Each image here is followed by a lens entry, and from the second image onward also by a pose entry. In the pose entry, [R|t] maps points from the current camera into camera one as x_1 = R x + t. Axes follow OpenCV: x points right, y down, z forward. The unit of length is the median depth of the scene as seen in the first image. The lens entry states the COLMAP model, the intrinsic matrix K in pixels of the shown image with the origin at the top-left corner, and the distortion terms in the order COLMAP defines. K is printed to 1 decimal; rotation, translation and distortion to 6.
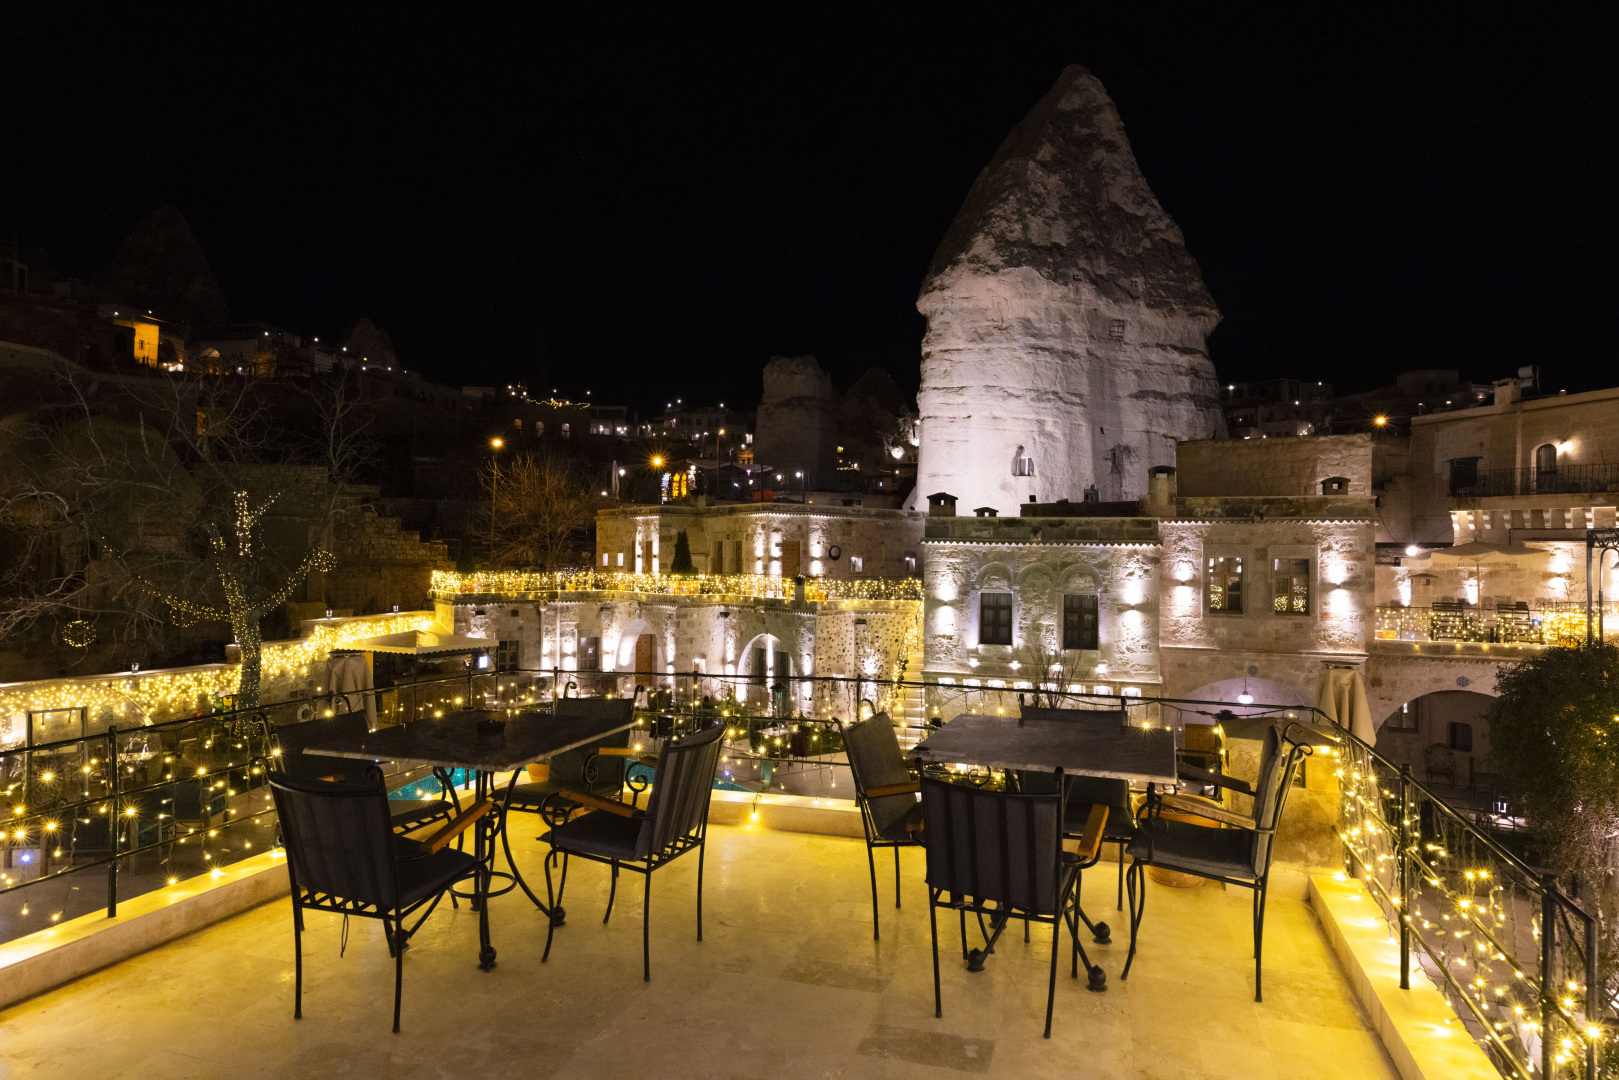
lens RADIAL K [[925.3, 0, 816.4], [0, 925.3, 543.5], [0, 0, 1]] dist [-0.002293, -0.000370]
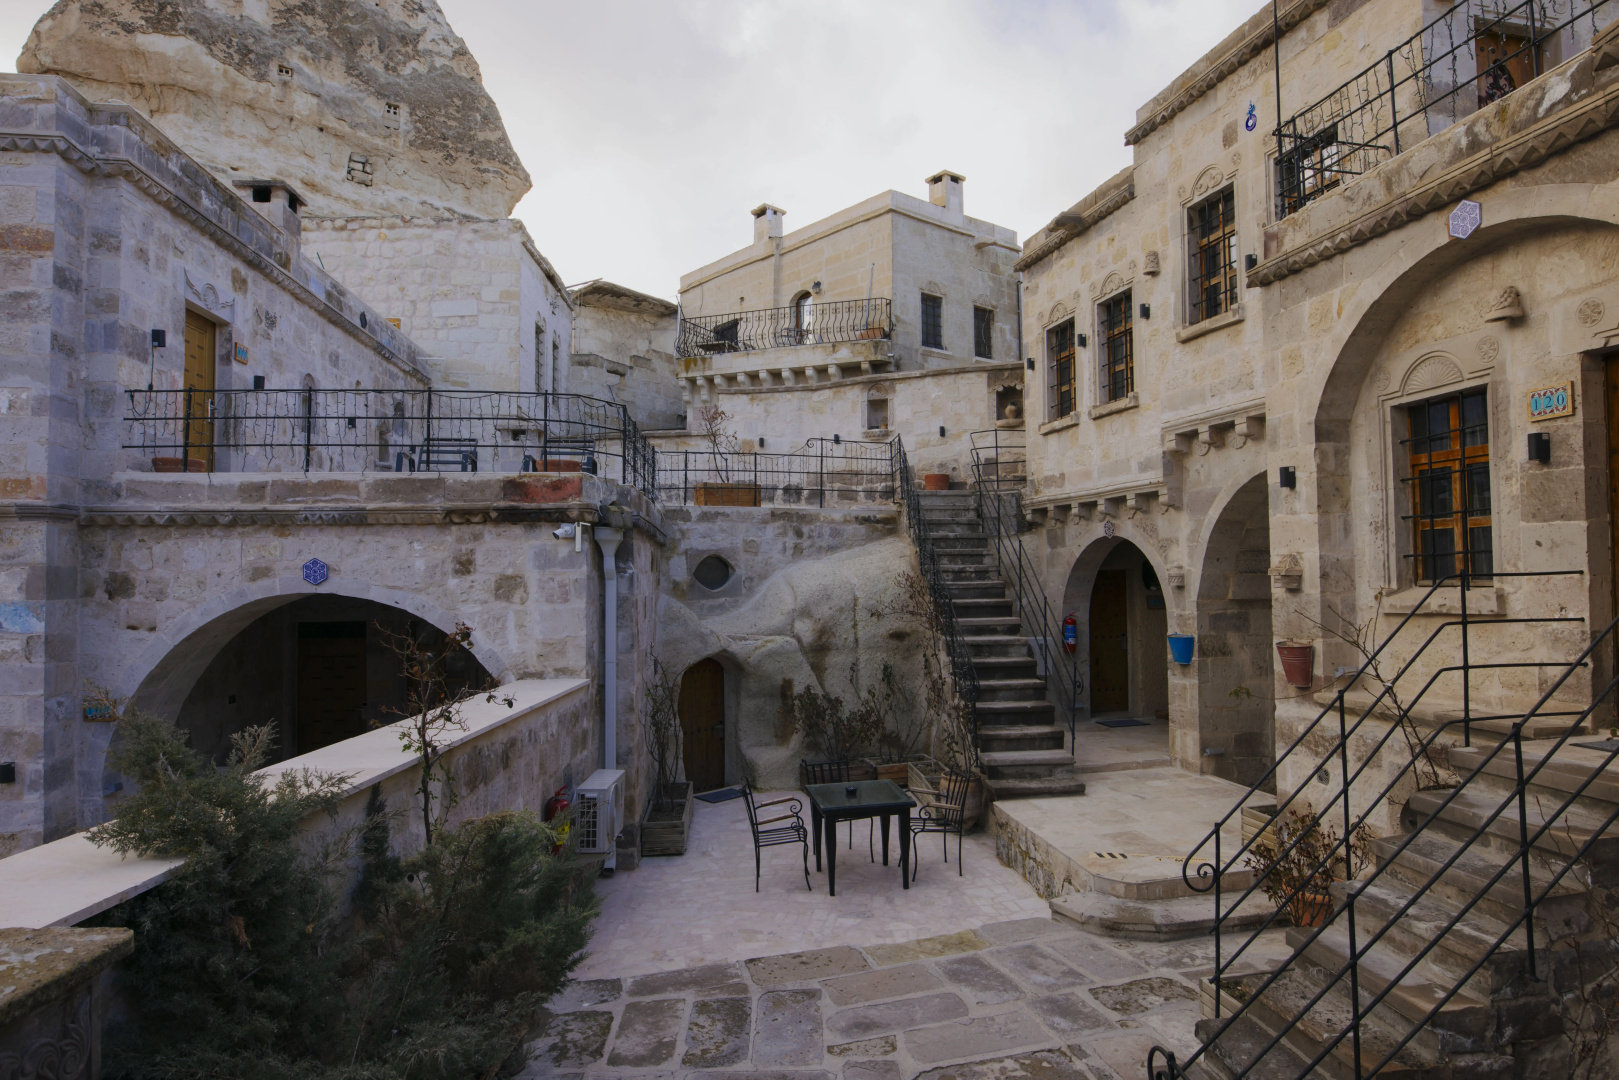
lens RADIAL K [[925.3, 0, 827.0], [0, 925.3, 538.5], [0, 0, 1]] dist [-0.002293, -0.000370]
pose [[0.888743, -0.000252, 0.458406, 0.426622], [0.014586, 0.999509, -0.027729, 0.089435], [-0.458174, 0.031331, 0.888310, 0.325791]]
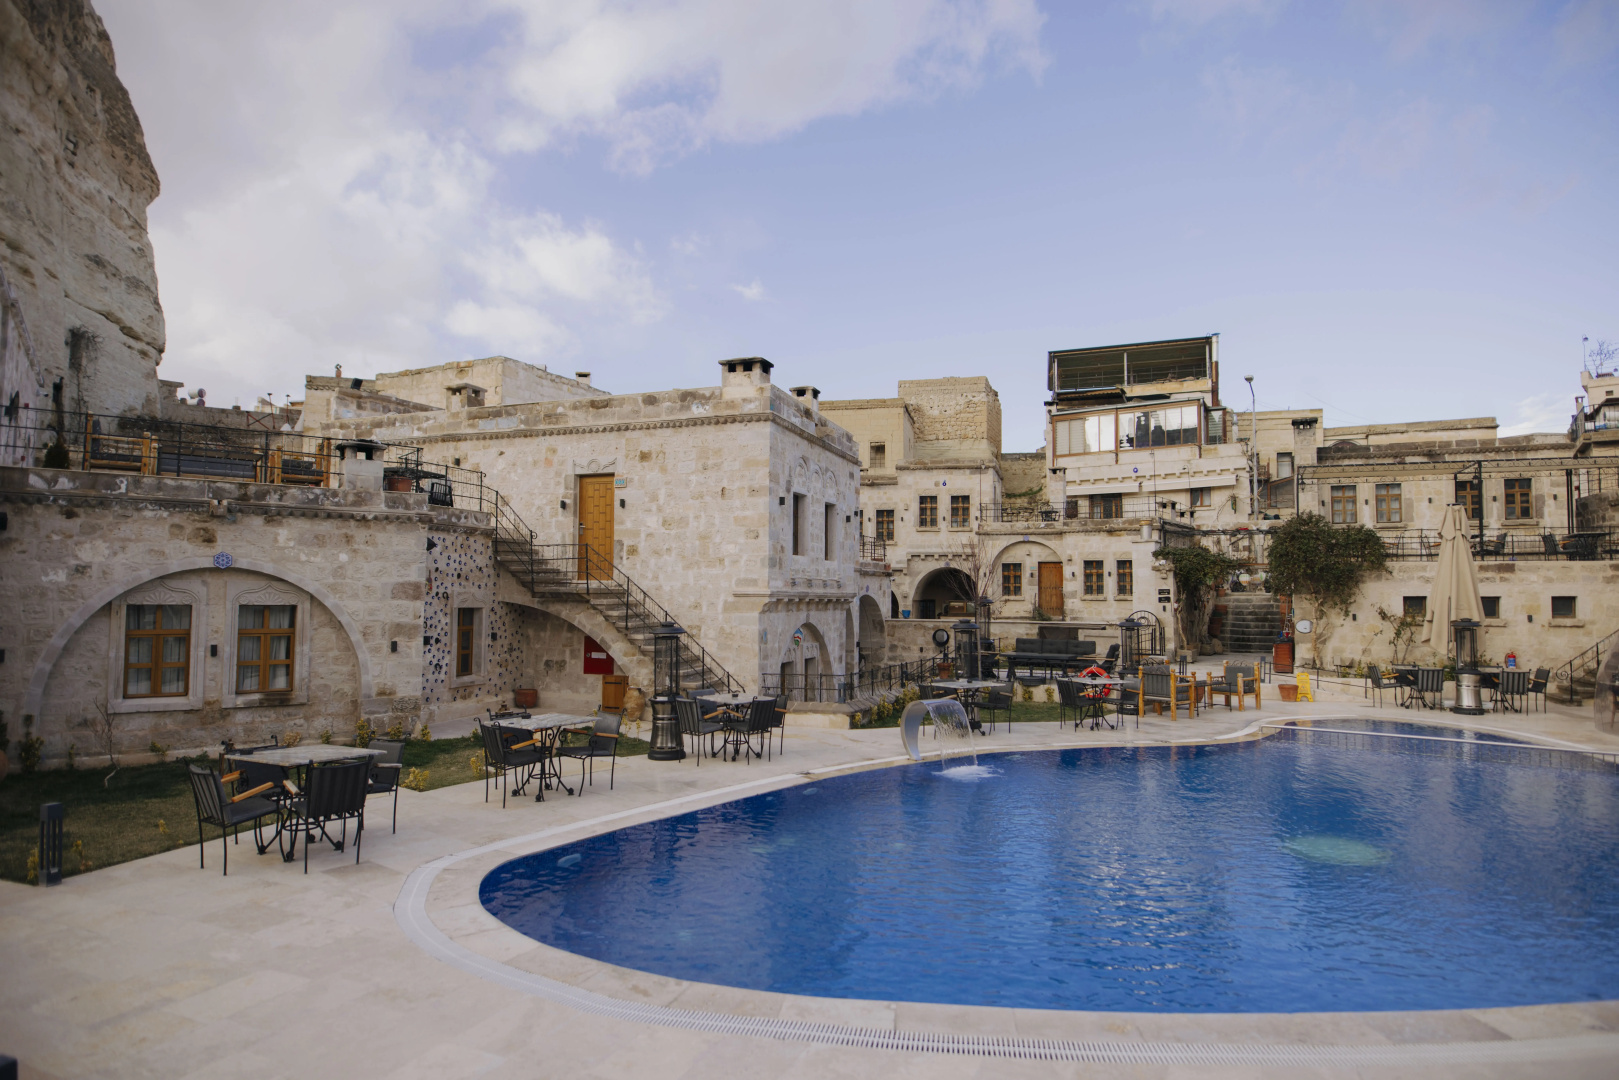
lens RADIAL K [[925.3, 0, 826.5], [0, 925.3, 545.7], [0, 0, 1]] dist [-0.002293, -0.000370]
pose [[-0.004982, 0.047399, 0.998864, -0.416007], [-0.014425, 0.998769, -0.047466, 0.091312], [-0.999884, -0.014645, -0.004293, 0.638543]]
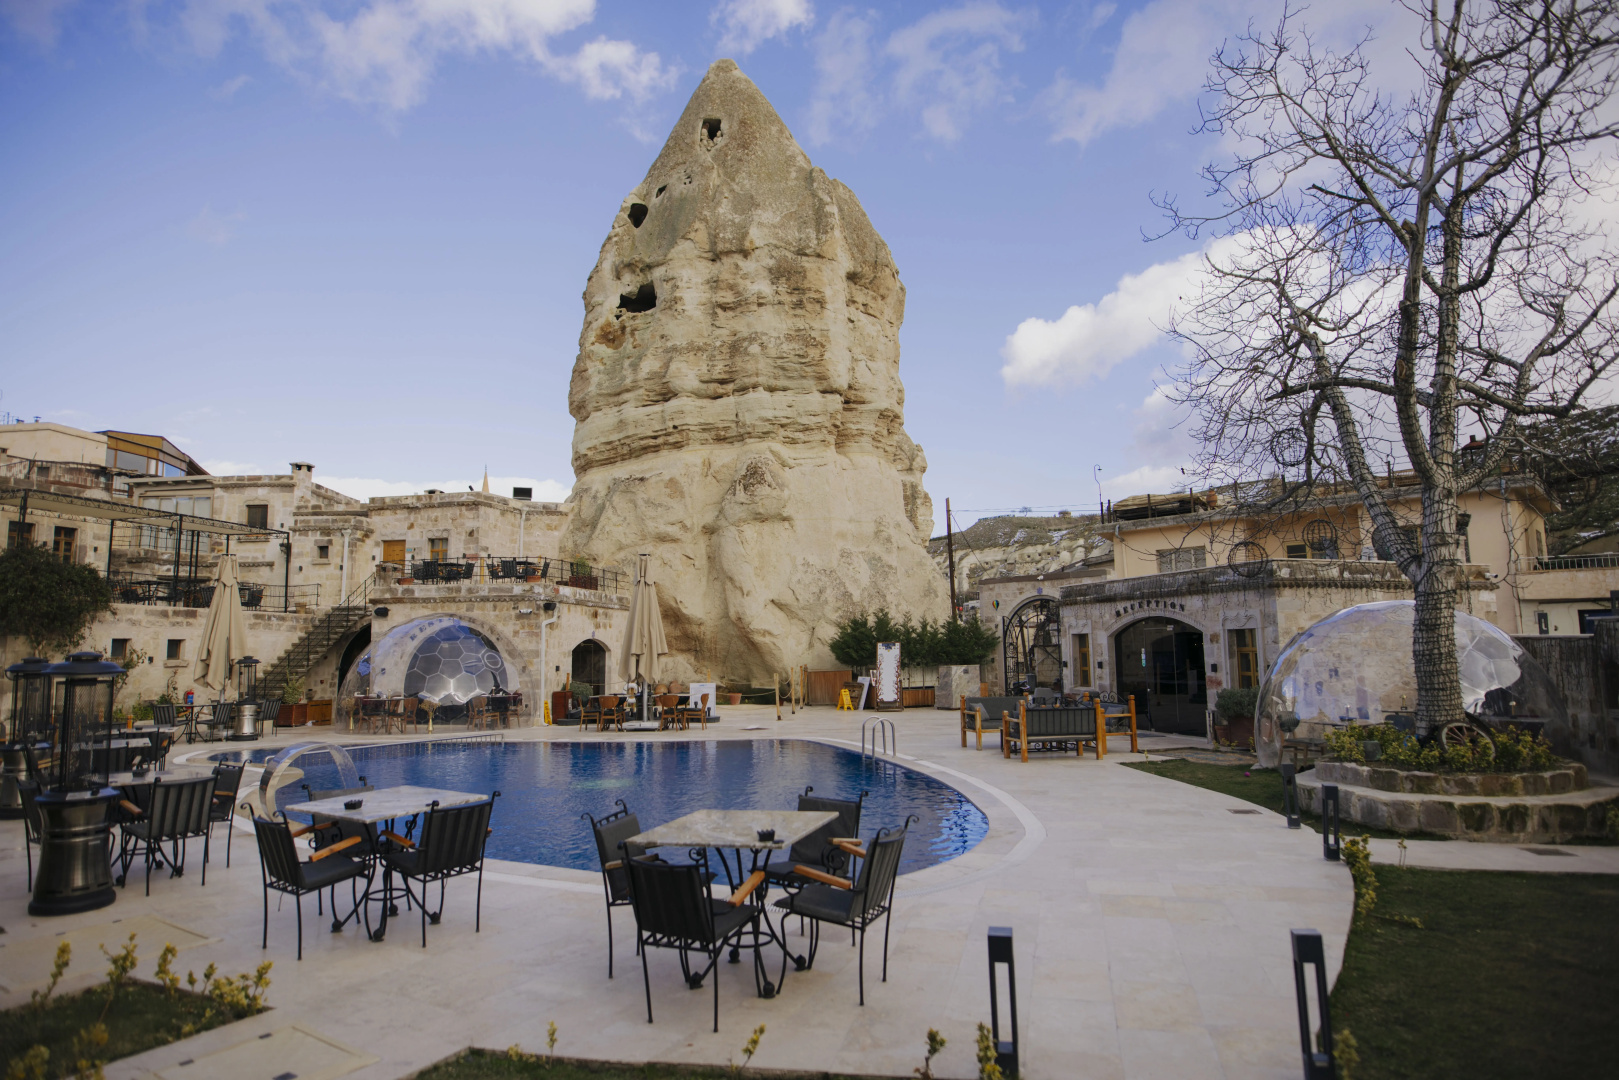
lens RADIAL K [[934.7, 0, 816.5], [0, 934.7, 544.4], [0, 0, 1]] dist [-0.019341, -0.003490]
pose [[-0.989180, -0.011119, -0.146282, -0.164196], [0.006968, 0.992437, -0.122556, 0.106870], [0.146539, -0.122249, -0.981622, 0.936301]]
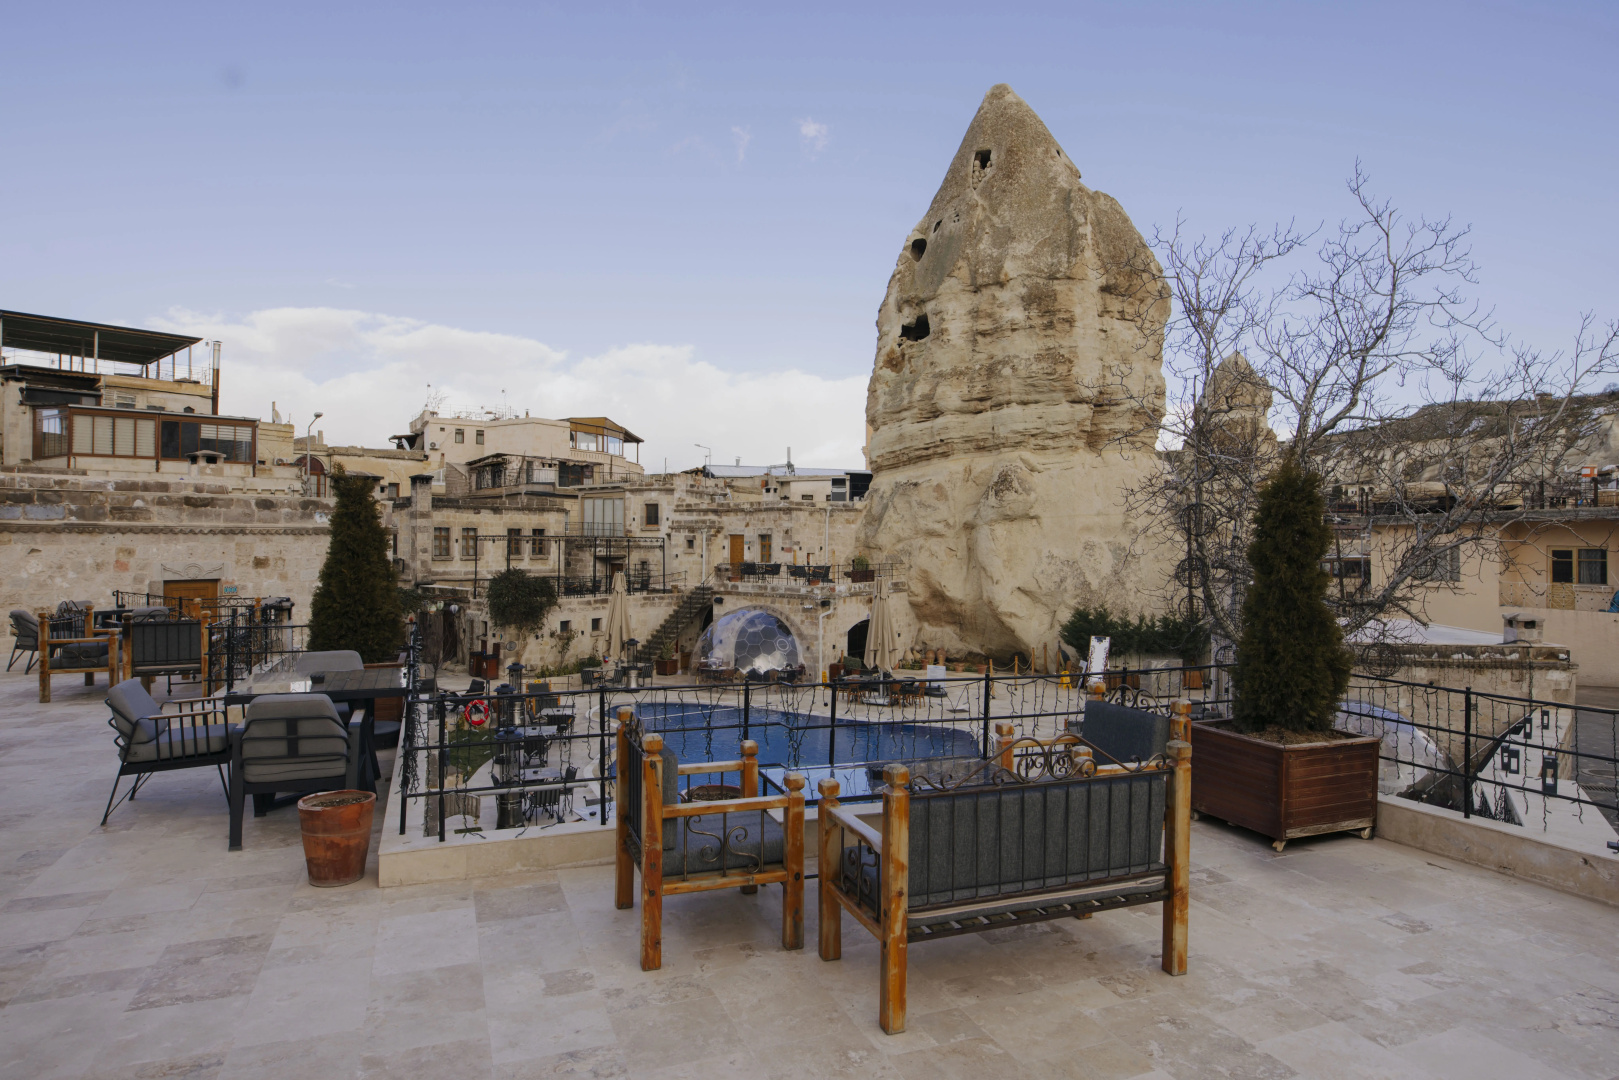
lens RADIAL K [[934.7, 0, 820.2], [0, 934.7, 545.0], [0, 0, 1]] dist [-0.019341, -0.003490]
pose [[-0.963109, -0.015223, 0.268682, -0.325732], [-0.016284, 0.999866, -0.001722, 0.004235], [-0.268620, -0.006034, -0.963227, 1.142626]]
